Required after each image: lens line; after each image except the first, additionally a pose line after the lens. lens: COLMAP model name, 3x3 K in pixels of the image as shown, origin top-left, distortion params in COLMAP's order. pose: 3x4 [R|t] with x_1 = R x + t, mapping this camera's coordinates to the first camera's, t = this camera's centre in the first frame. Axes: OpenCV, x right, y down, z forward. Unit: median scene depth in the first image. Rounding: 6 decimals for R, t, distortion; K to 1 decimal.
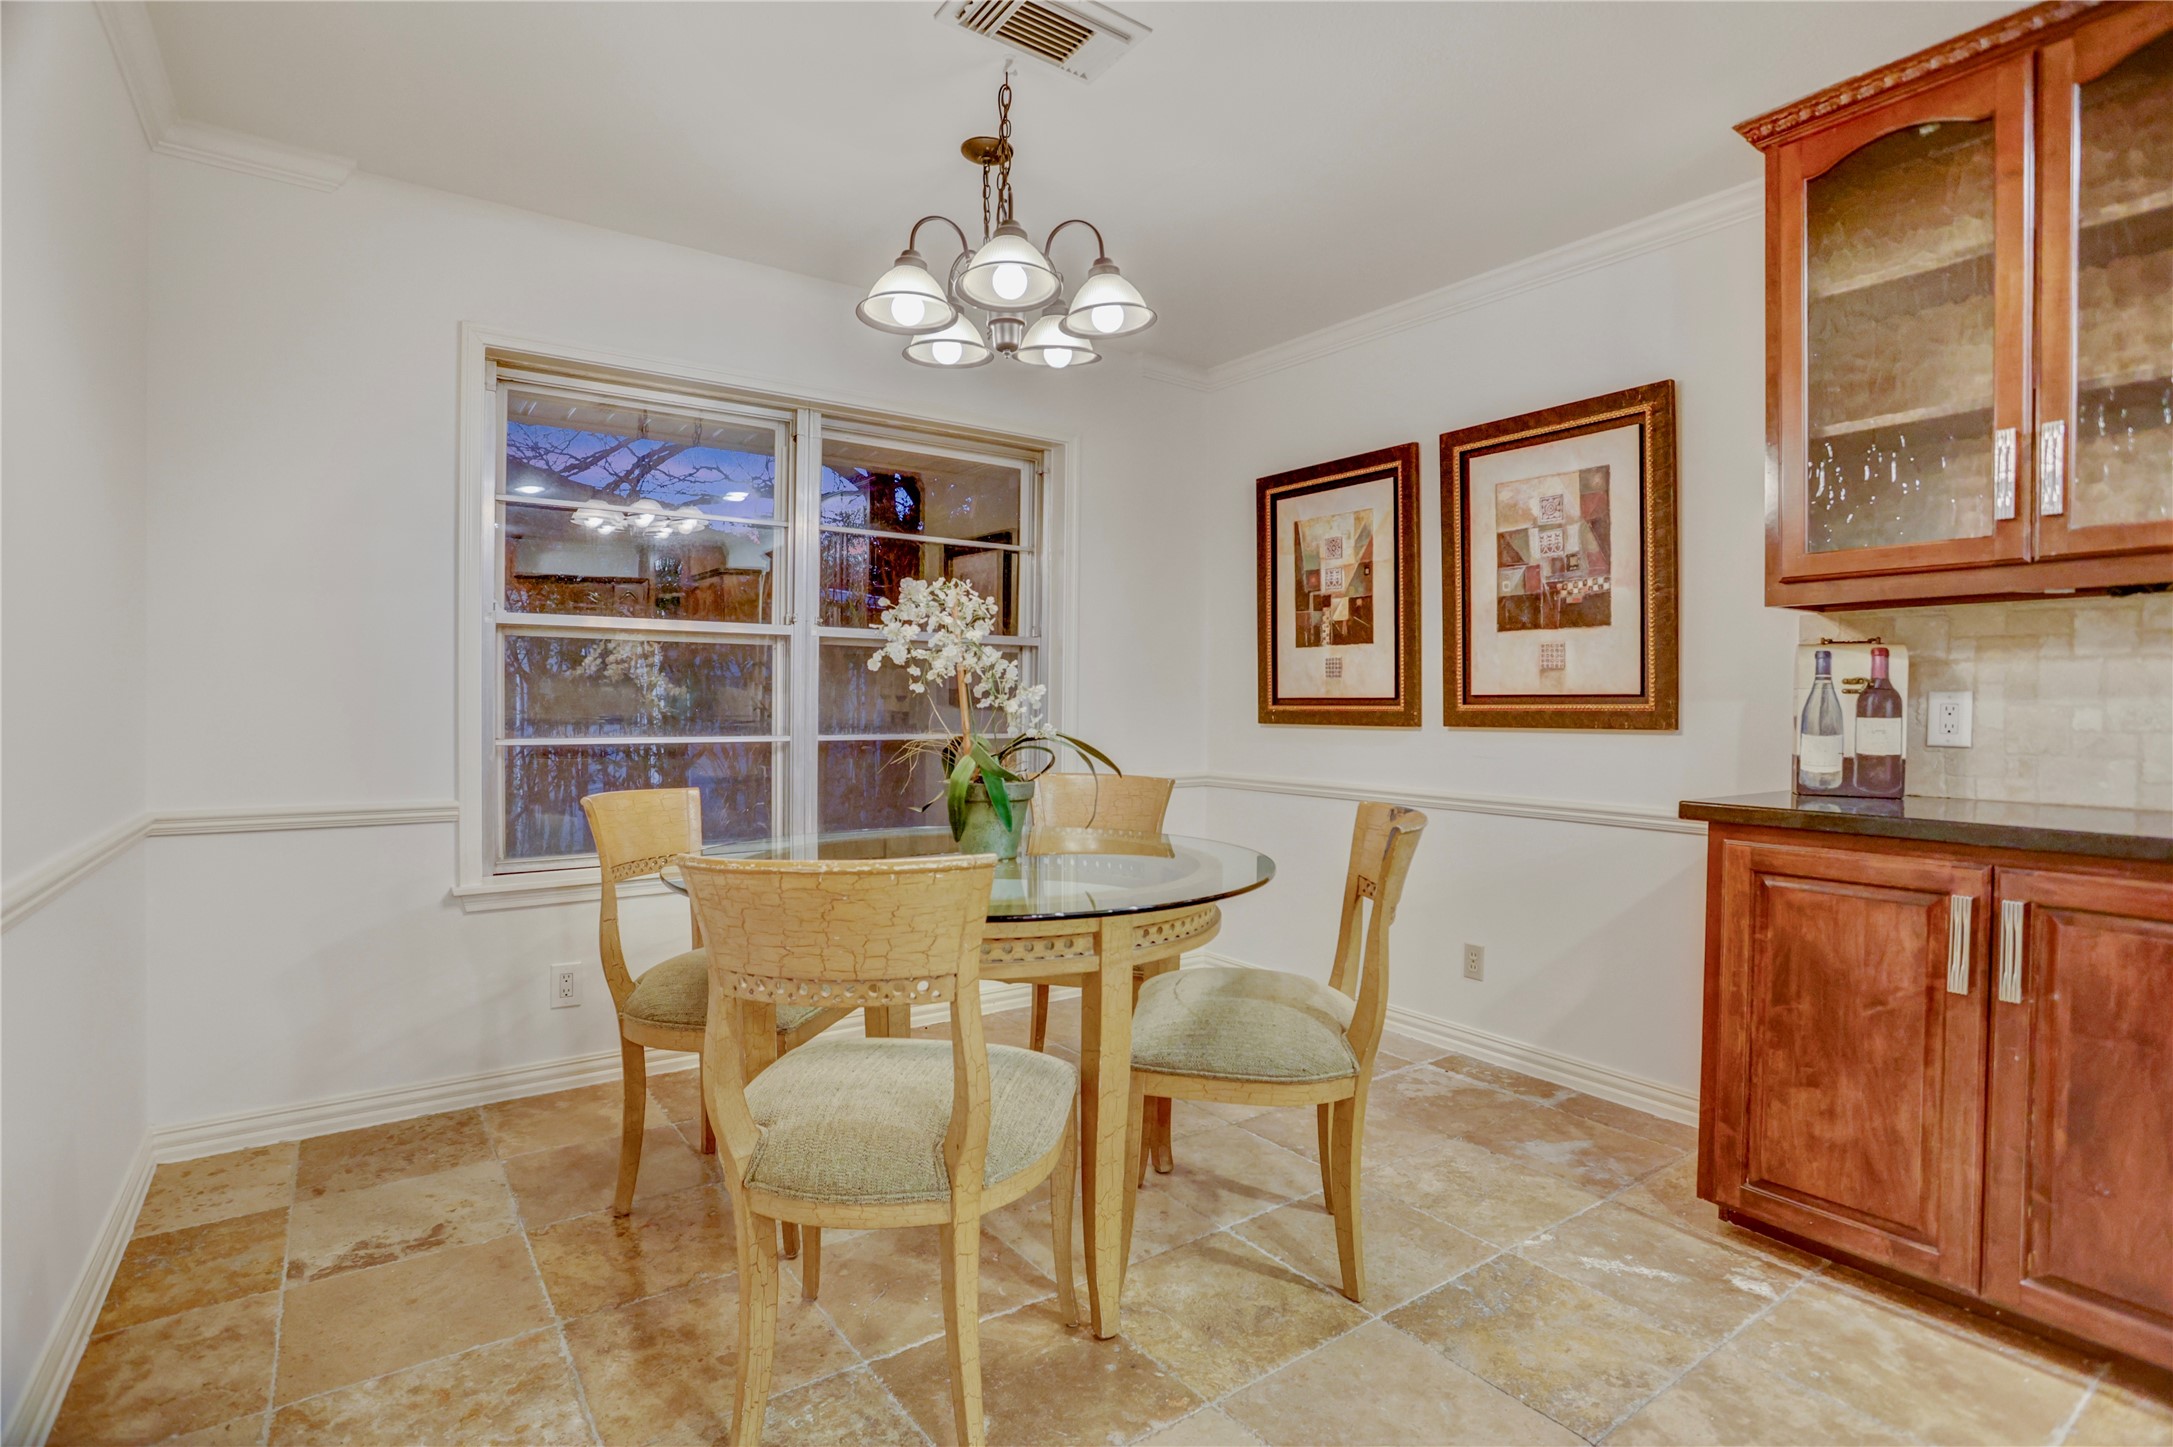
lens RADIAL K [[1039.8, 0, 1086.5], [0, 1039.8, 723.5], [0, 0, 1]] dist [-0.062266, 0.027908]
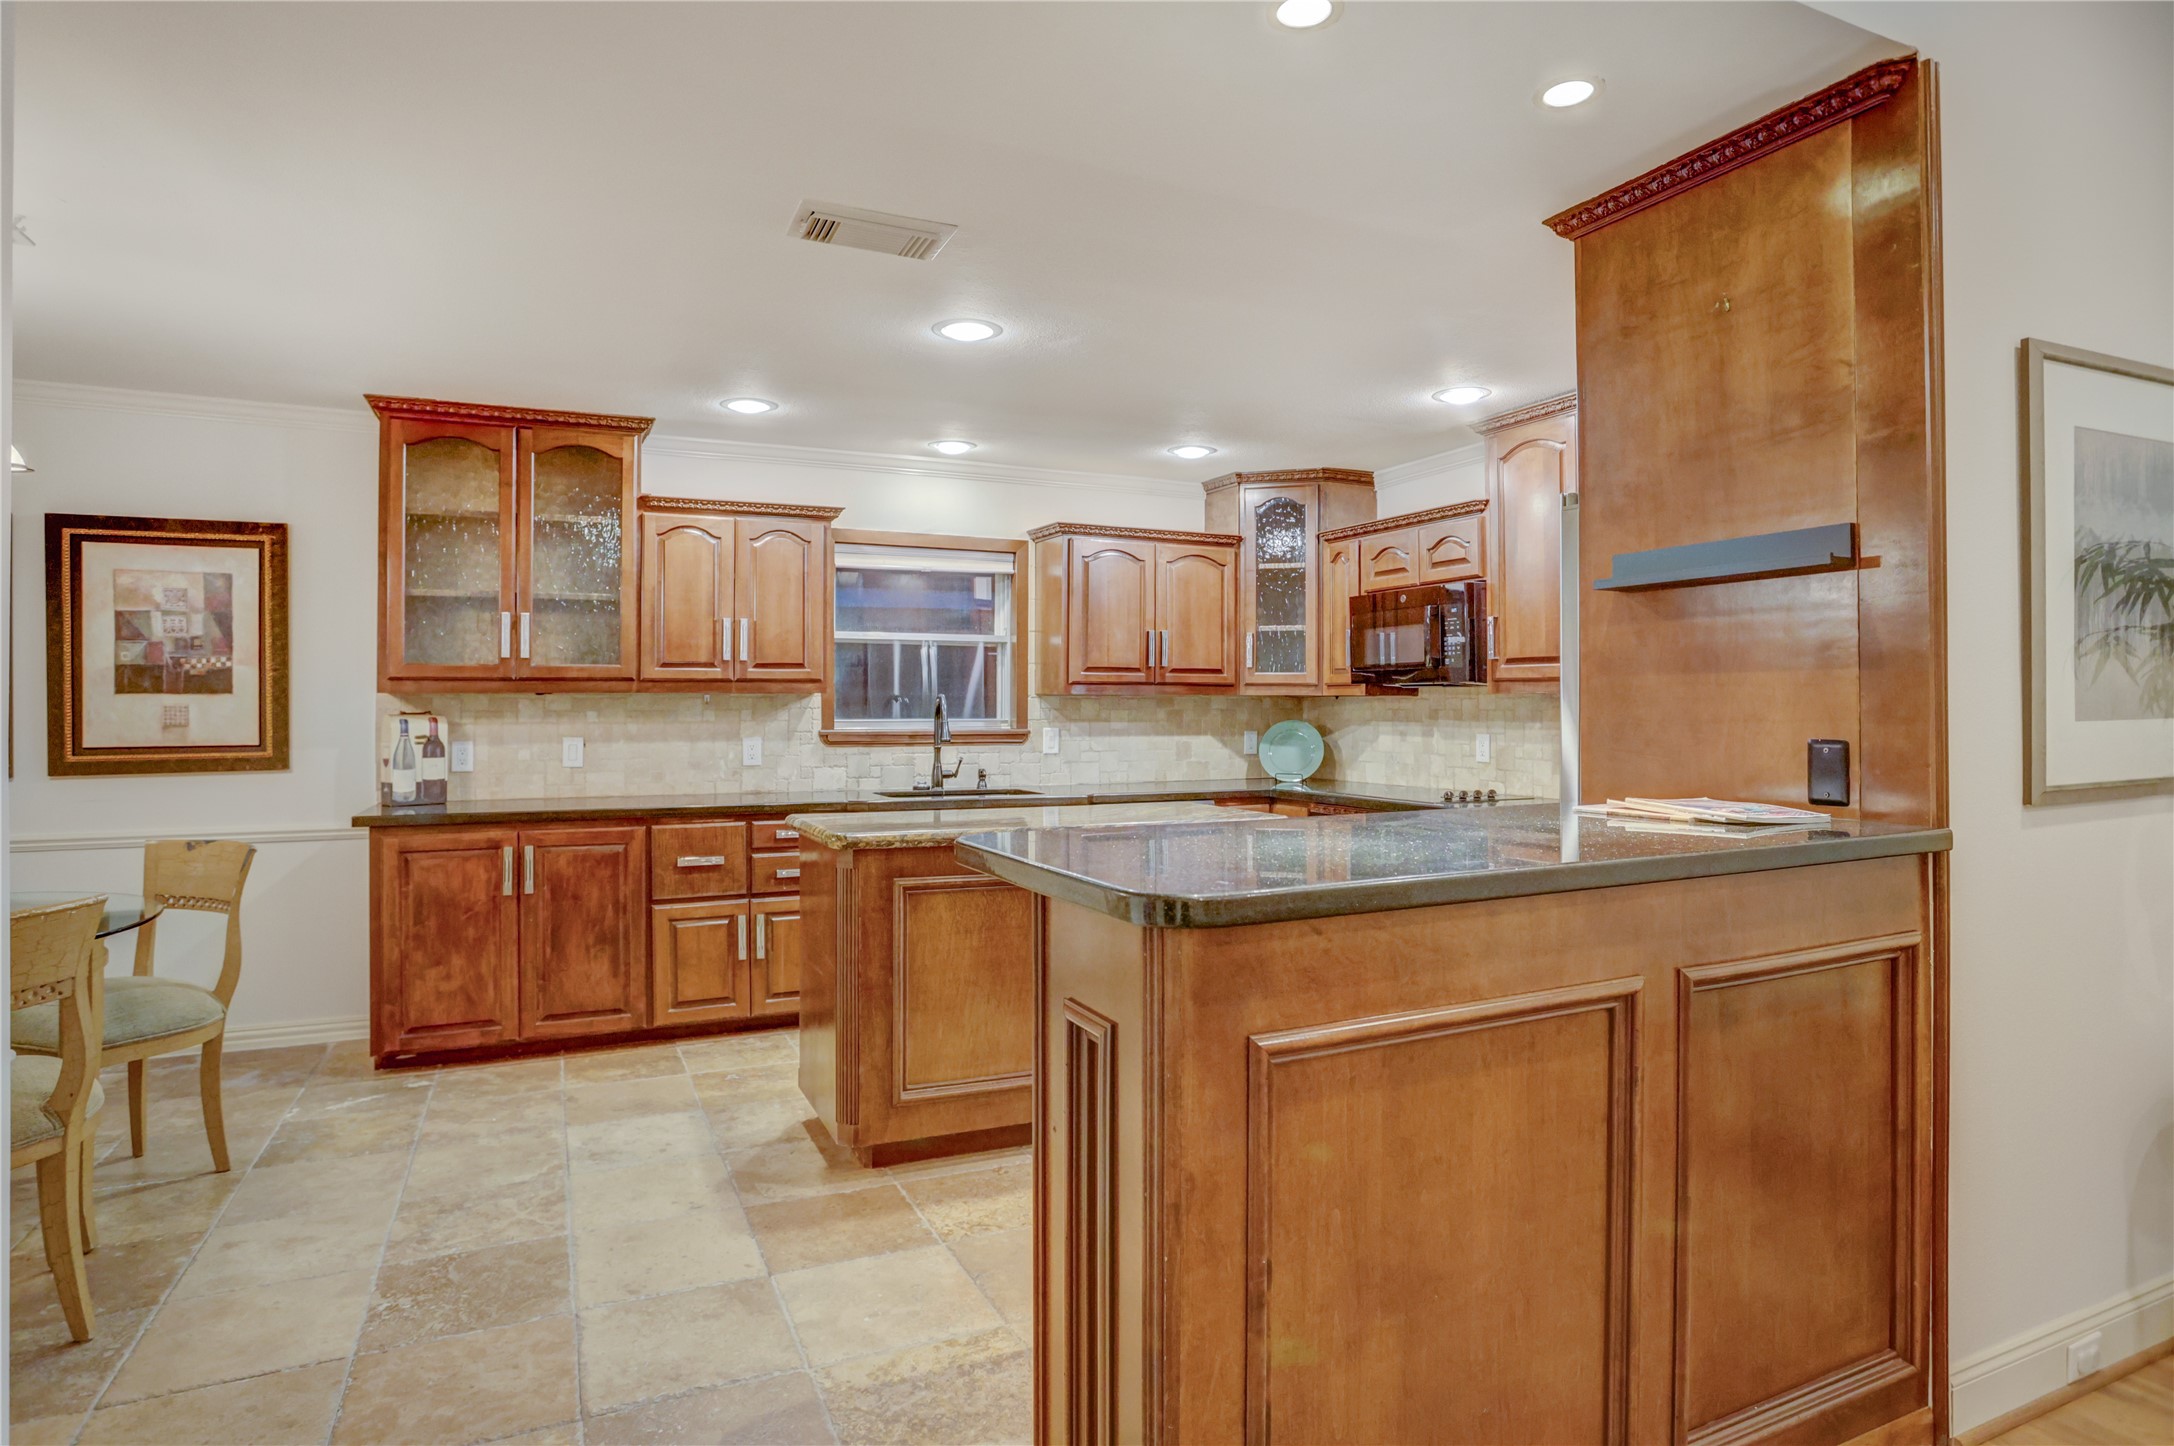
lens RADIAL K [[1193.7, 0, 1090.2], [0, 1193.7, 690.9], [0, 0, 1]] dist [0.005268, 0.002322]
pose [[0.177337, 0.007534, 0.984121, -1.033394], [0.018835, 0.999762, -0.011048, -0.076419], [-0.983970, 0.020495, 0.177153, -0.472478]]
